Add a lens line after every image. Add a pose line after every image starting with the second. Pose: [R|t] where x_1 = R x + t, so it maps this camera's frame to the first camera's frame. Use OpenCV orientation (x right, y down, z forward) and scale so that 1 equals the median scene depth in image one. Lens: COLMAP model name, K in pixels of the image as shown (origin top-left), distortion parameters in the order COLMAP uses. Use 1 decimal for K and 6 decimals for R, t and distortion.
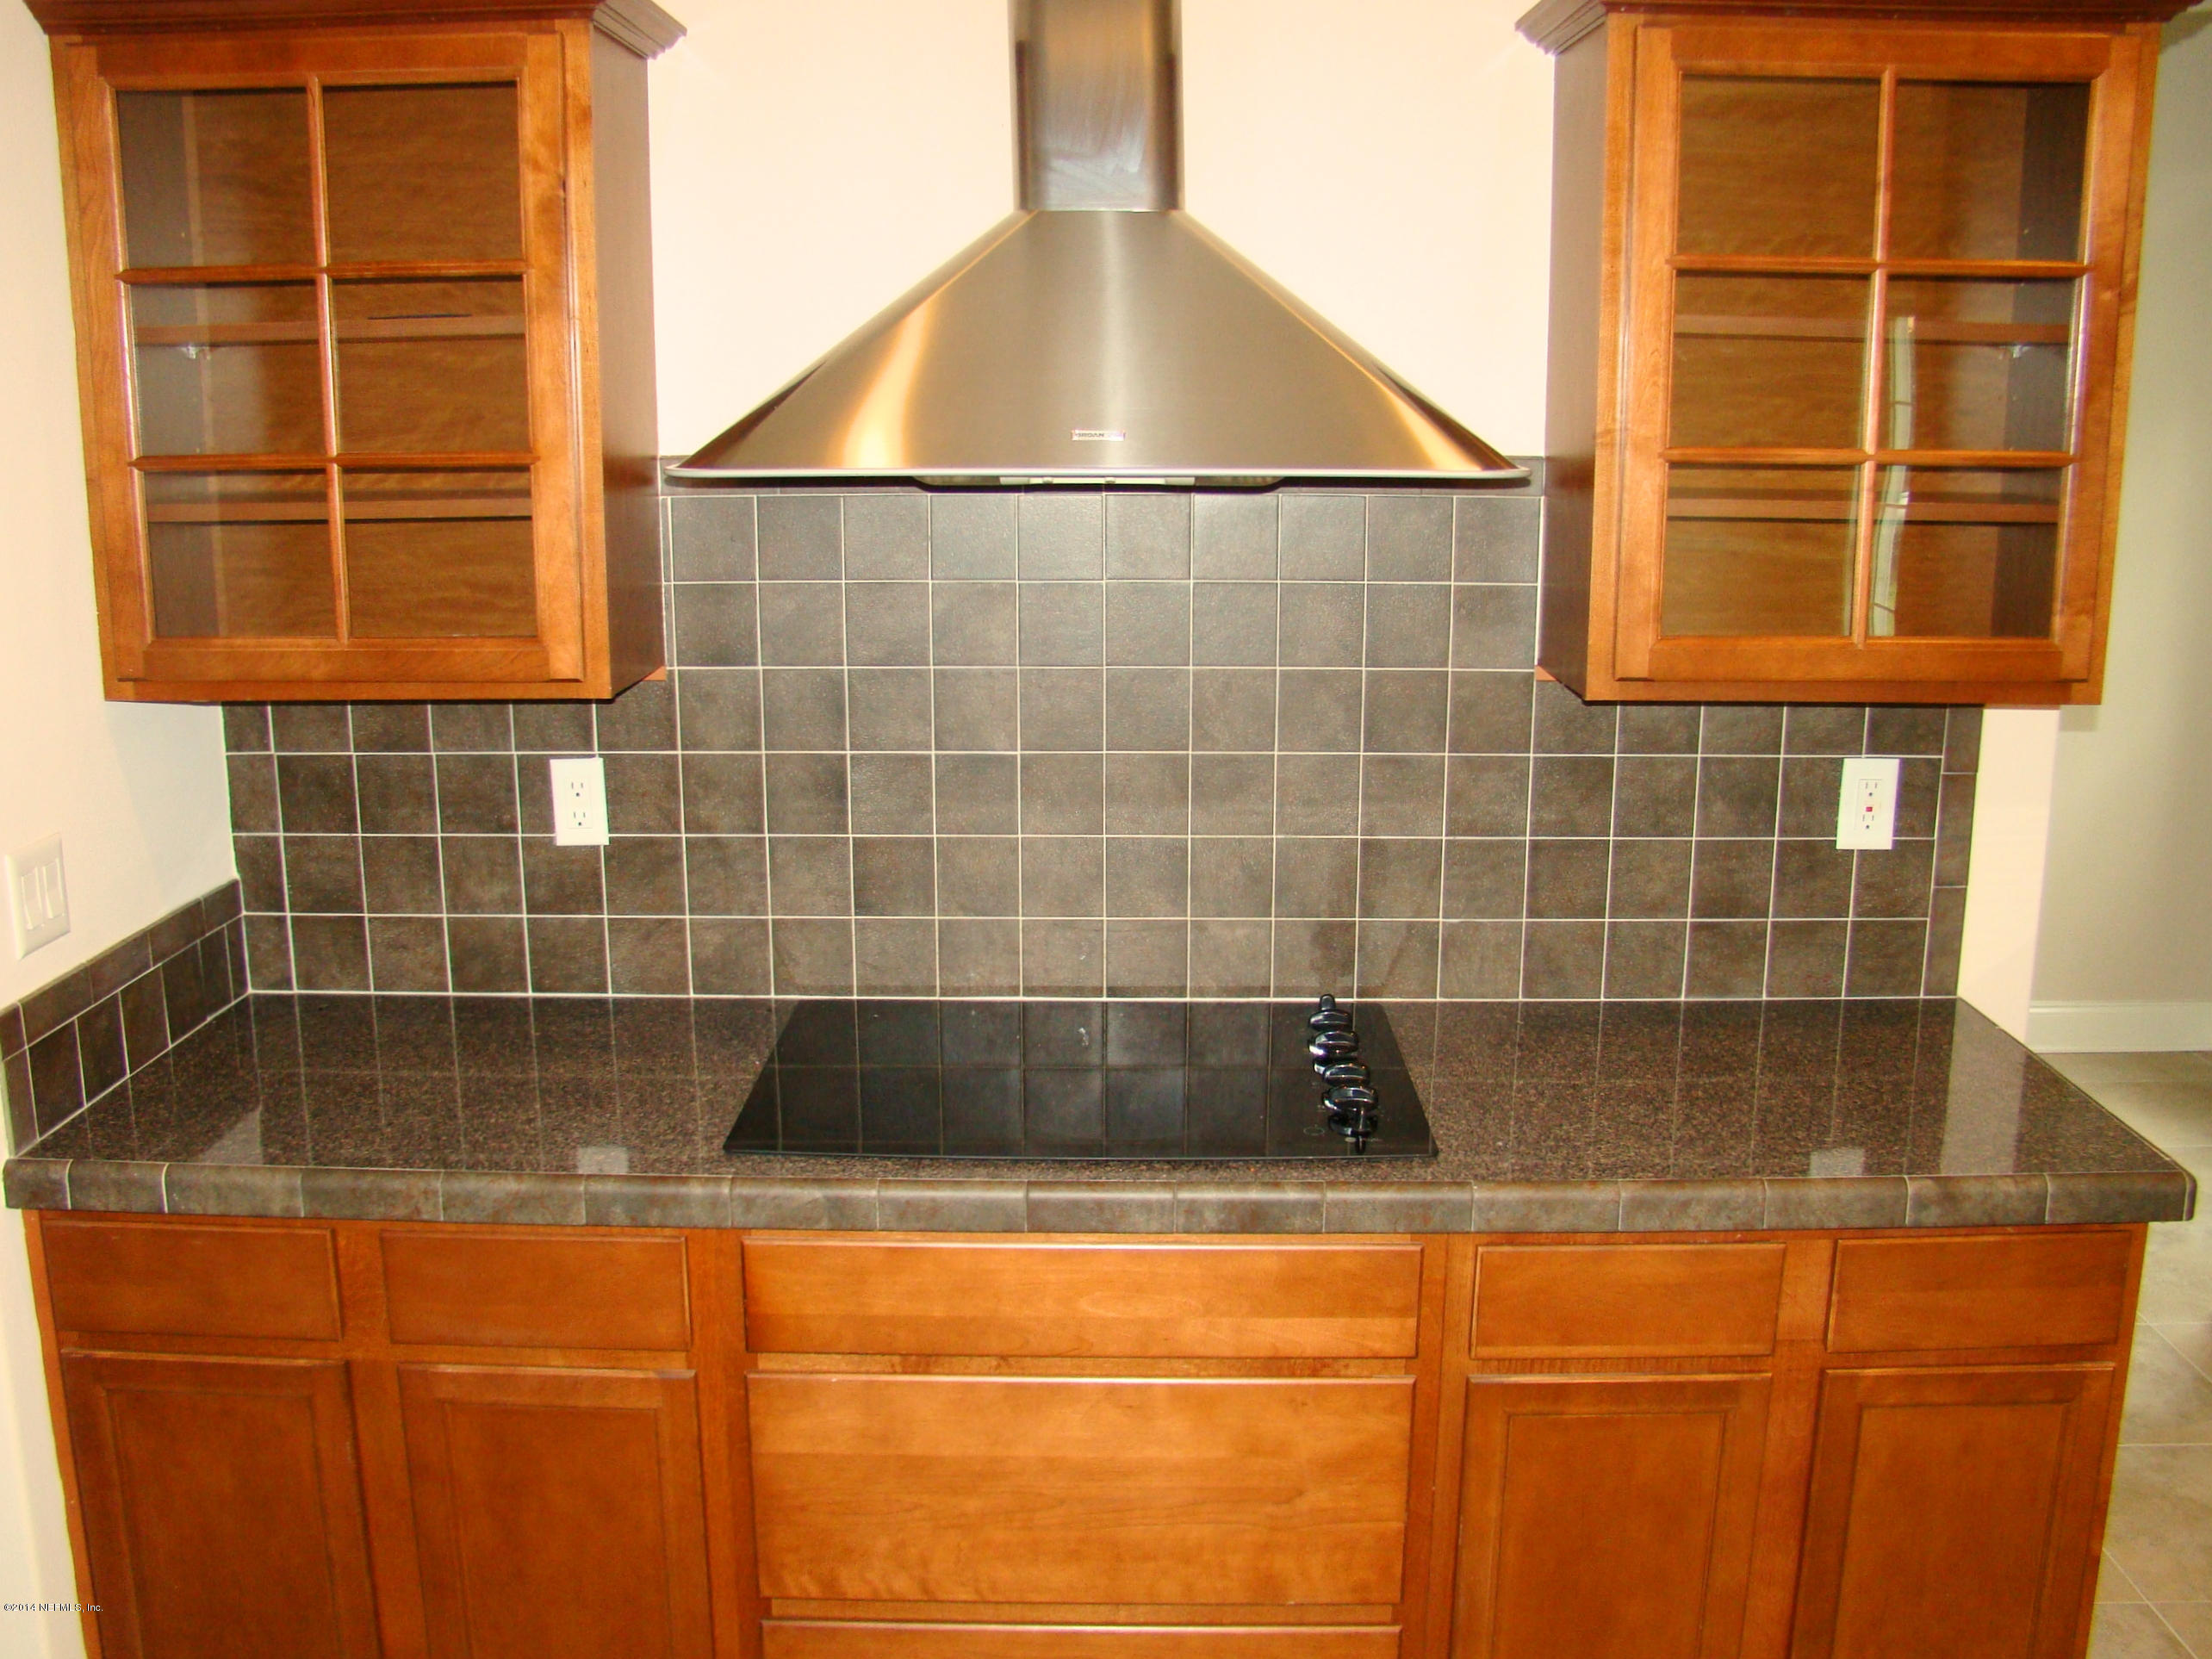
lens RADIAL K [[2090.5, 0, 1095.2], [0, 2090.5, 831.8], [0, 0, 1]] dist [-0.179873, 0.131209]
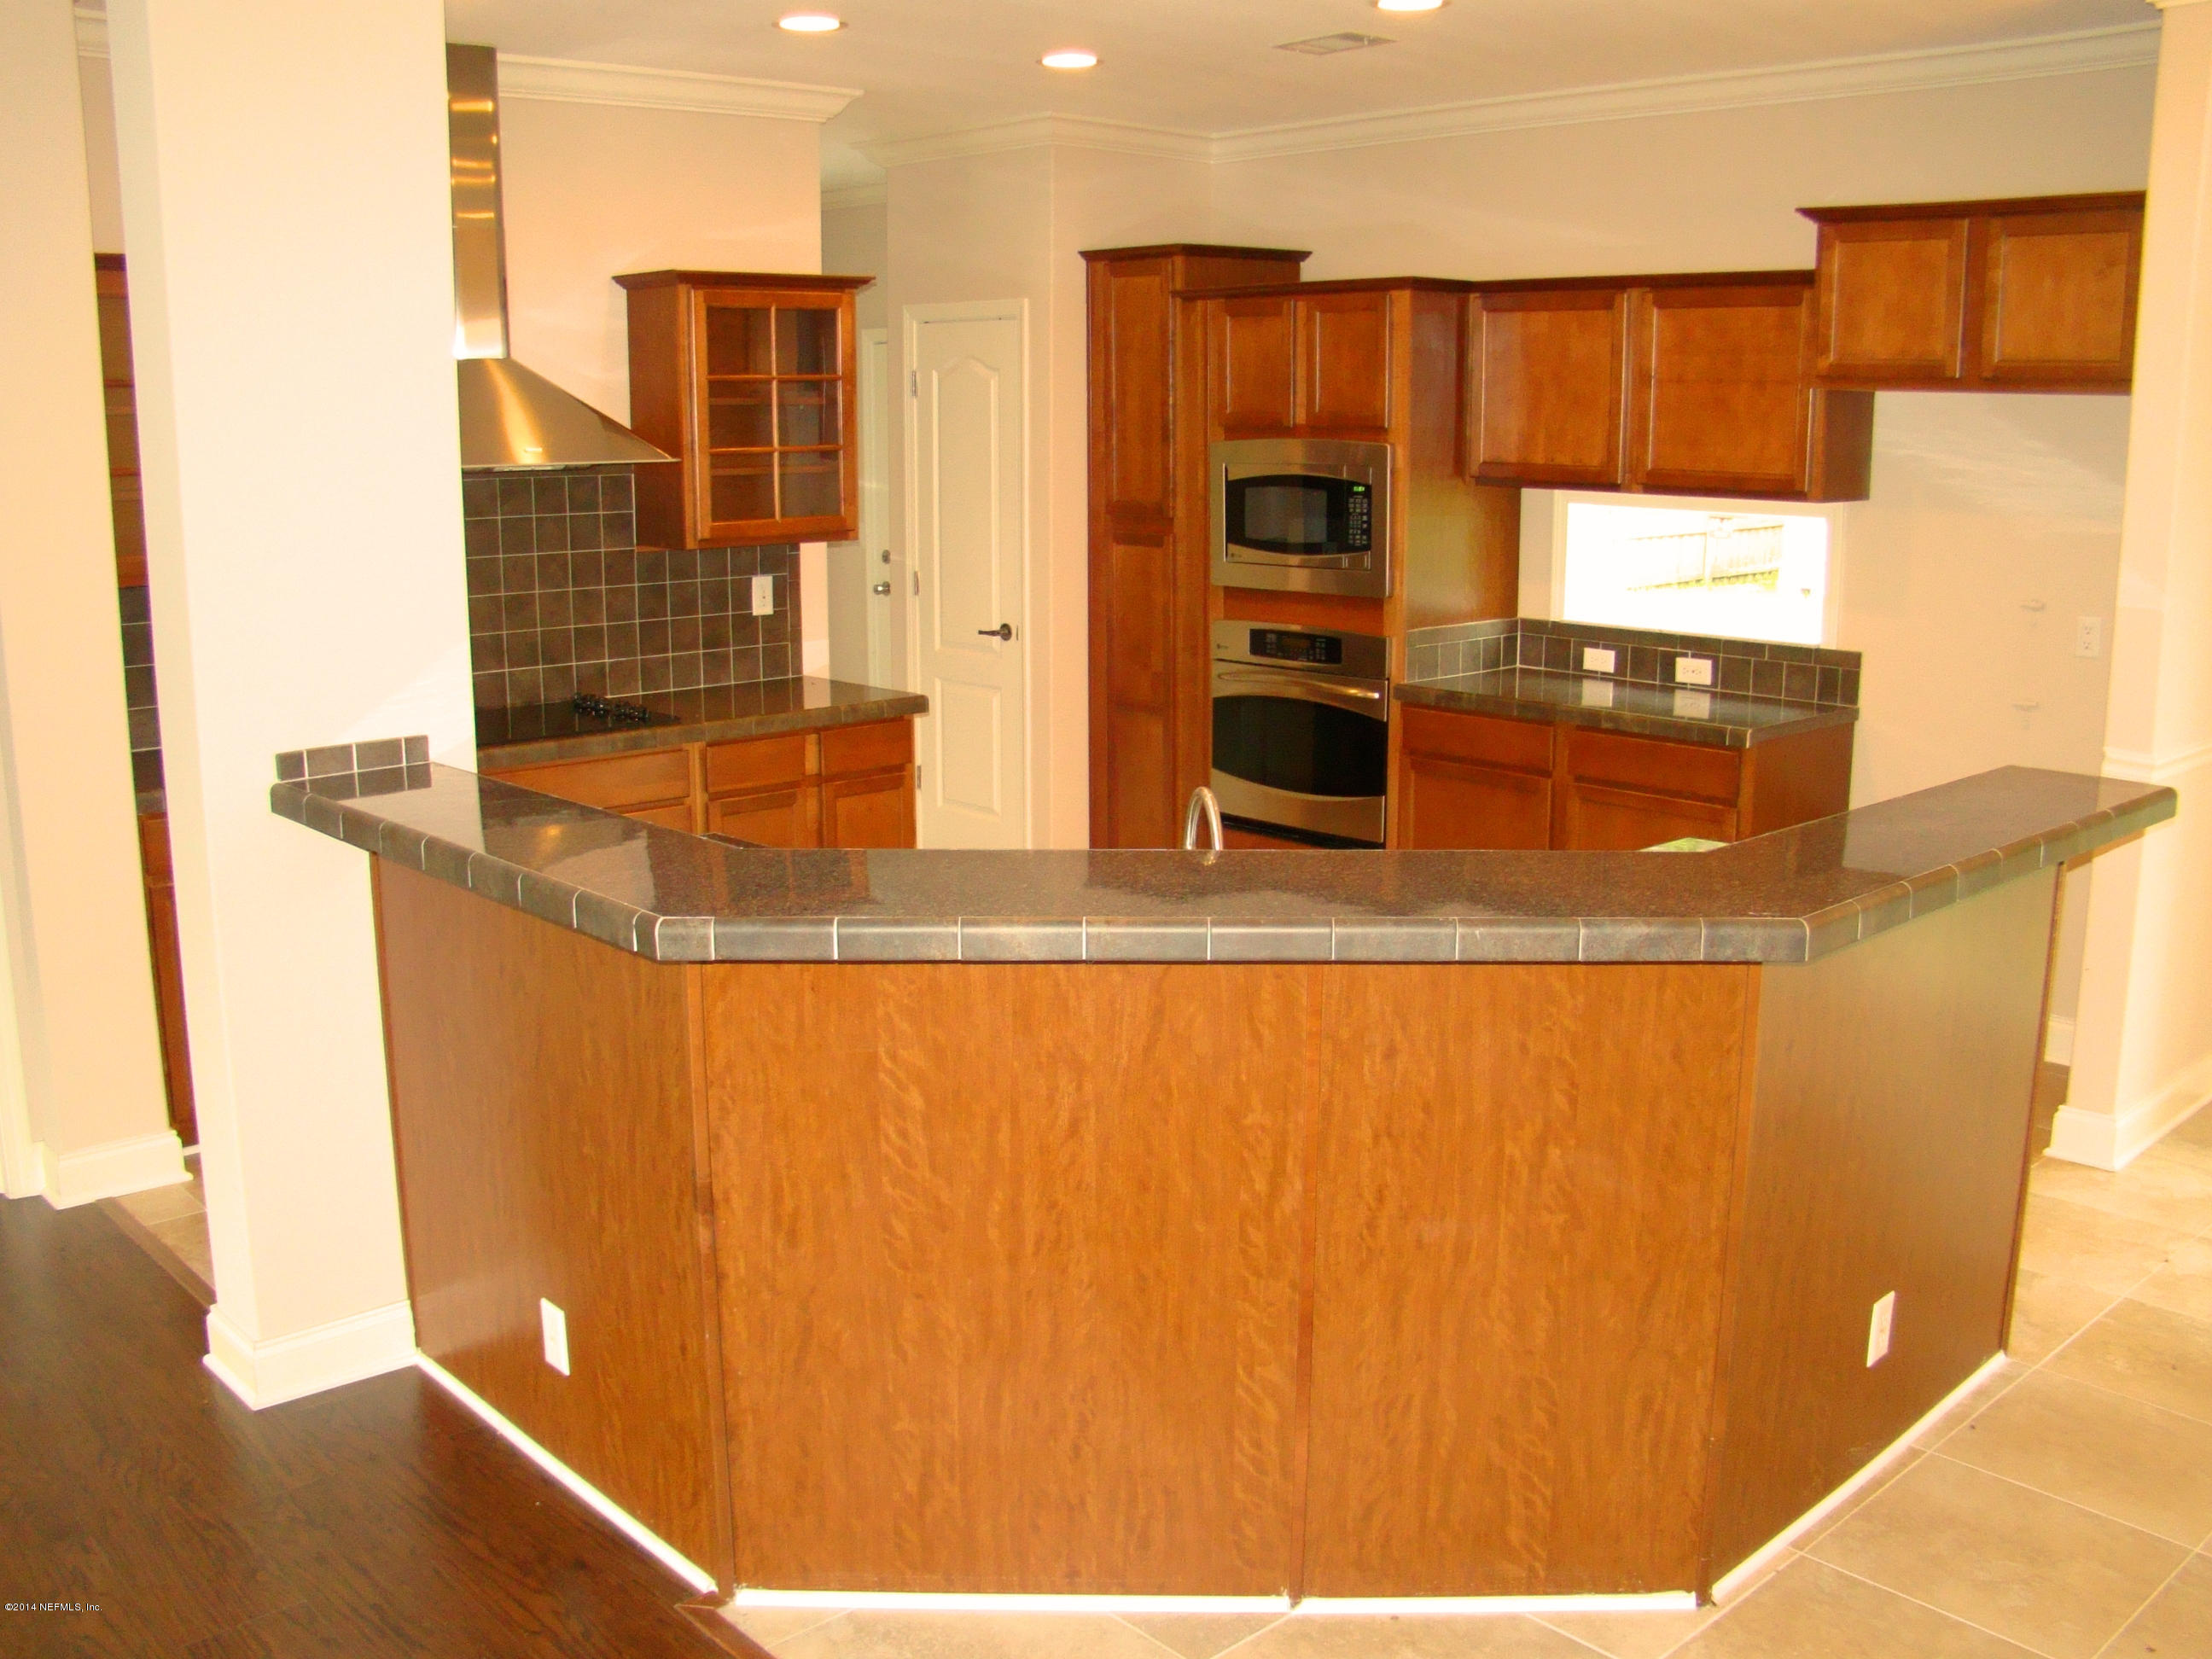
lens RADIAL K [[2051.2, 0, 1071.5], [0, 2051.2, 836.4], [0, 0, 1]] dist [-0.168983, 0.113133]
pose [[0.737191, -0.138198, 0.661400, -1.124110], [0.145364, 0.988377, 0.044499, 0.243880], [-0.659863, 0.063340, 0.748712, -1.169862]]
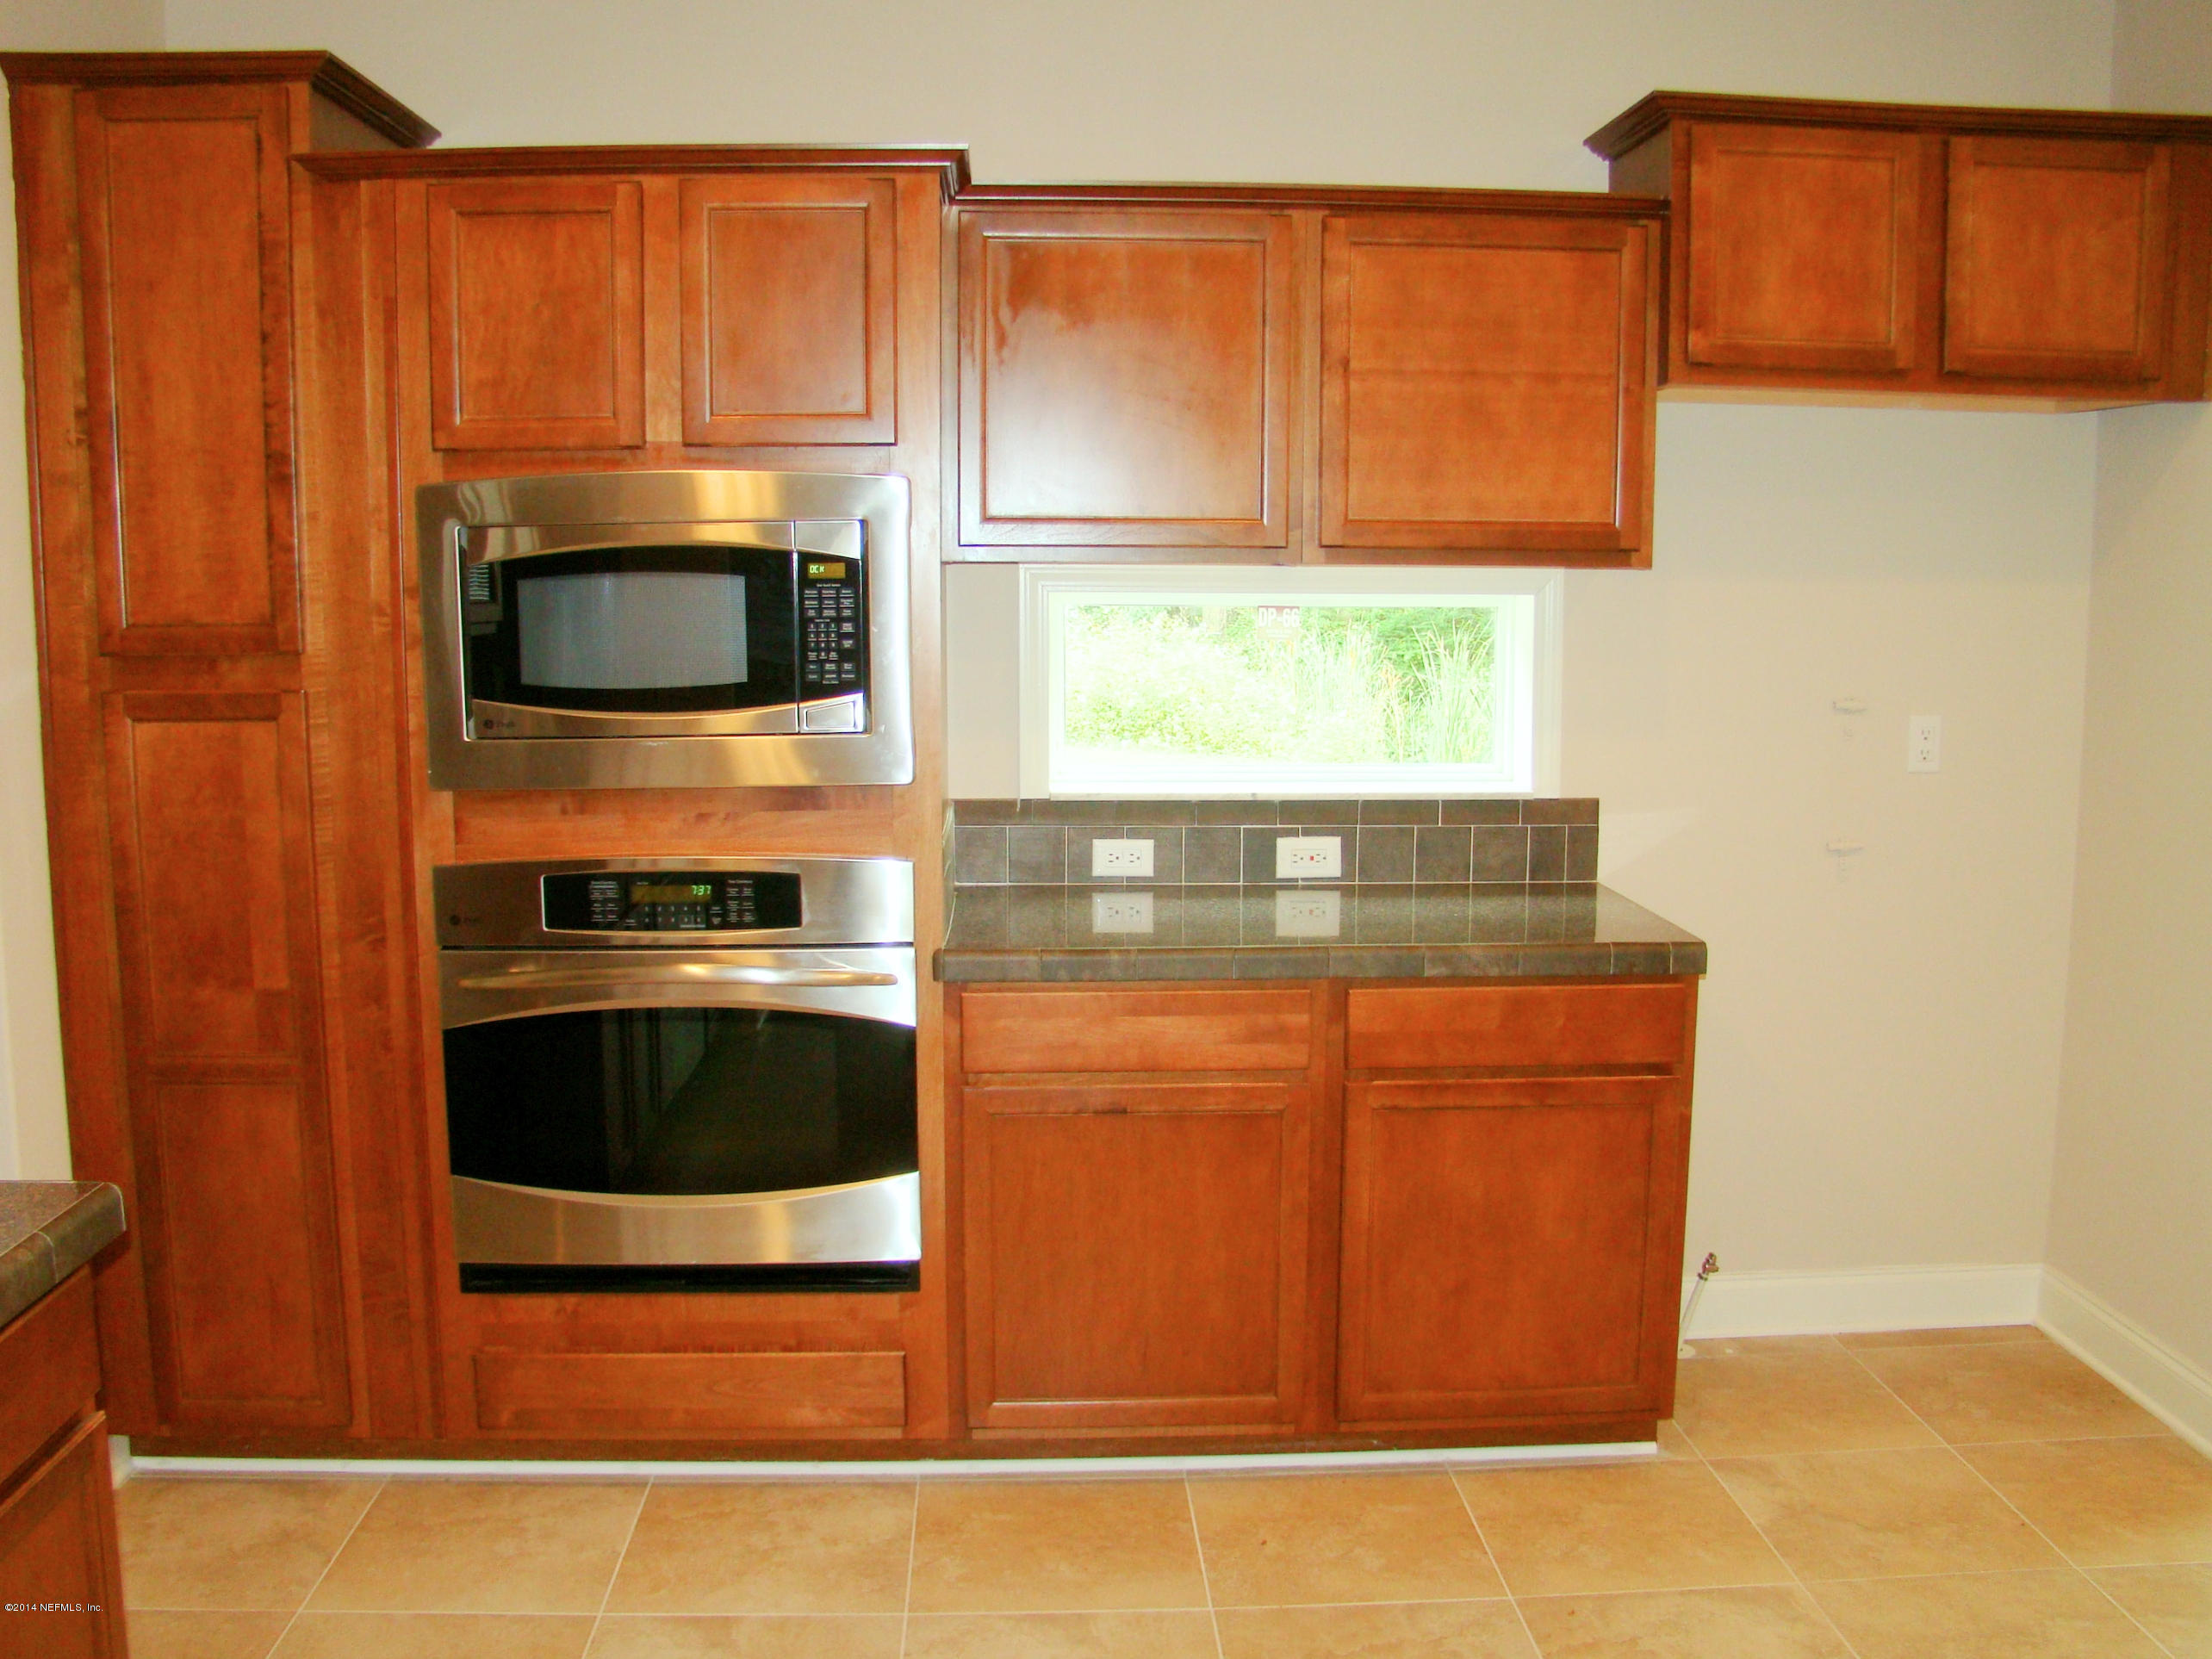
lens RADIAL K [[2051.2, 0, 1071.5], [0, 2051.2, 836.4], [0, 0, 1]] dist [-0.168983, 0.113133]
pose [[-0.047956, -0.130610, 0.990273, -0.346037], [0.213985, 0.967053, 0.137910, -0.018983], [-0.975659, 0.218518, -0.018427, 0.486244]]
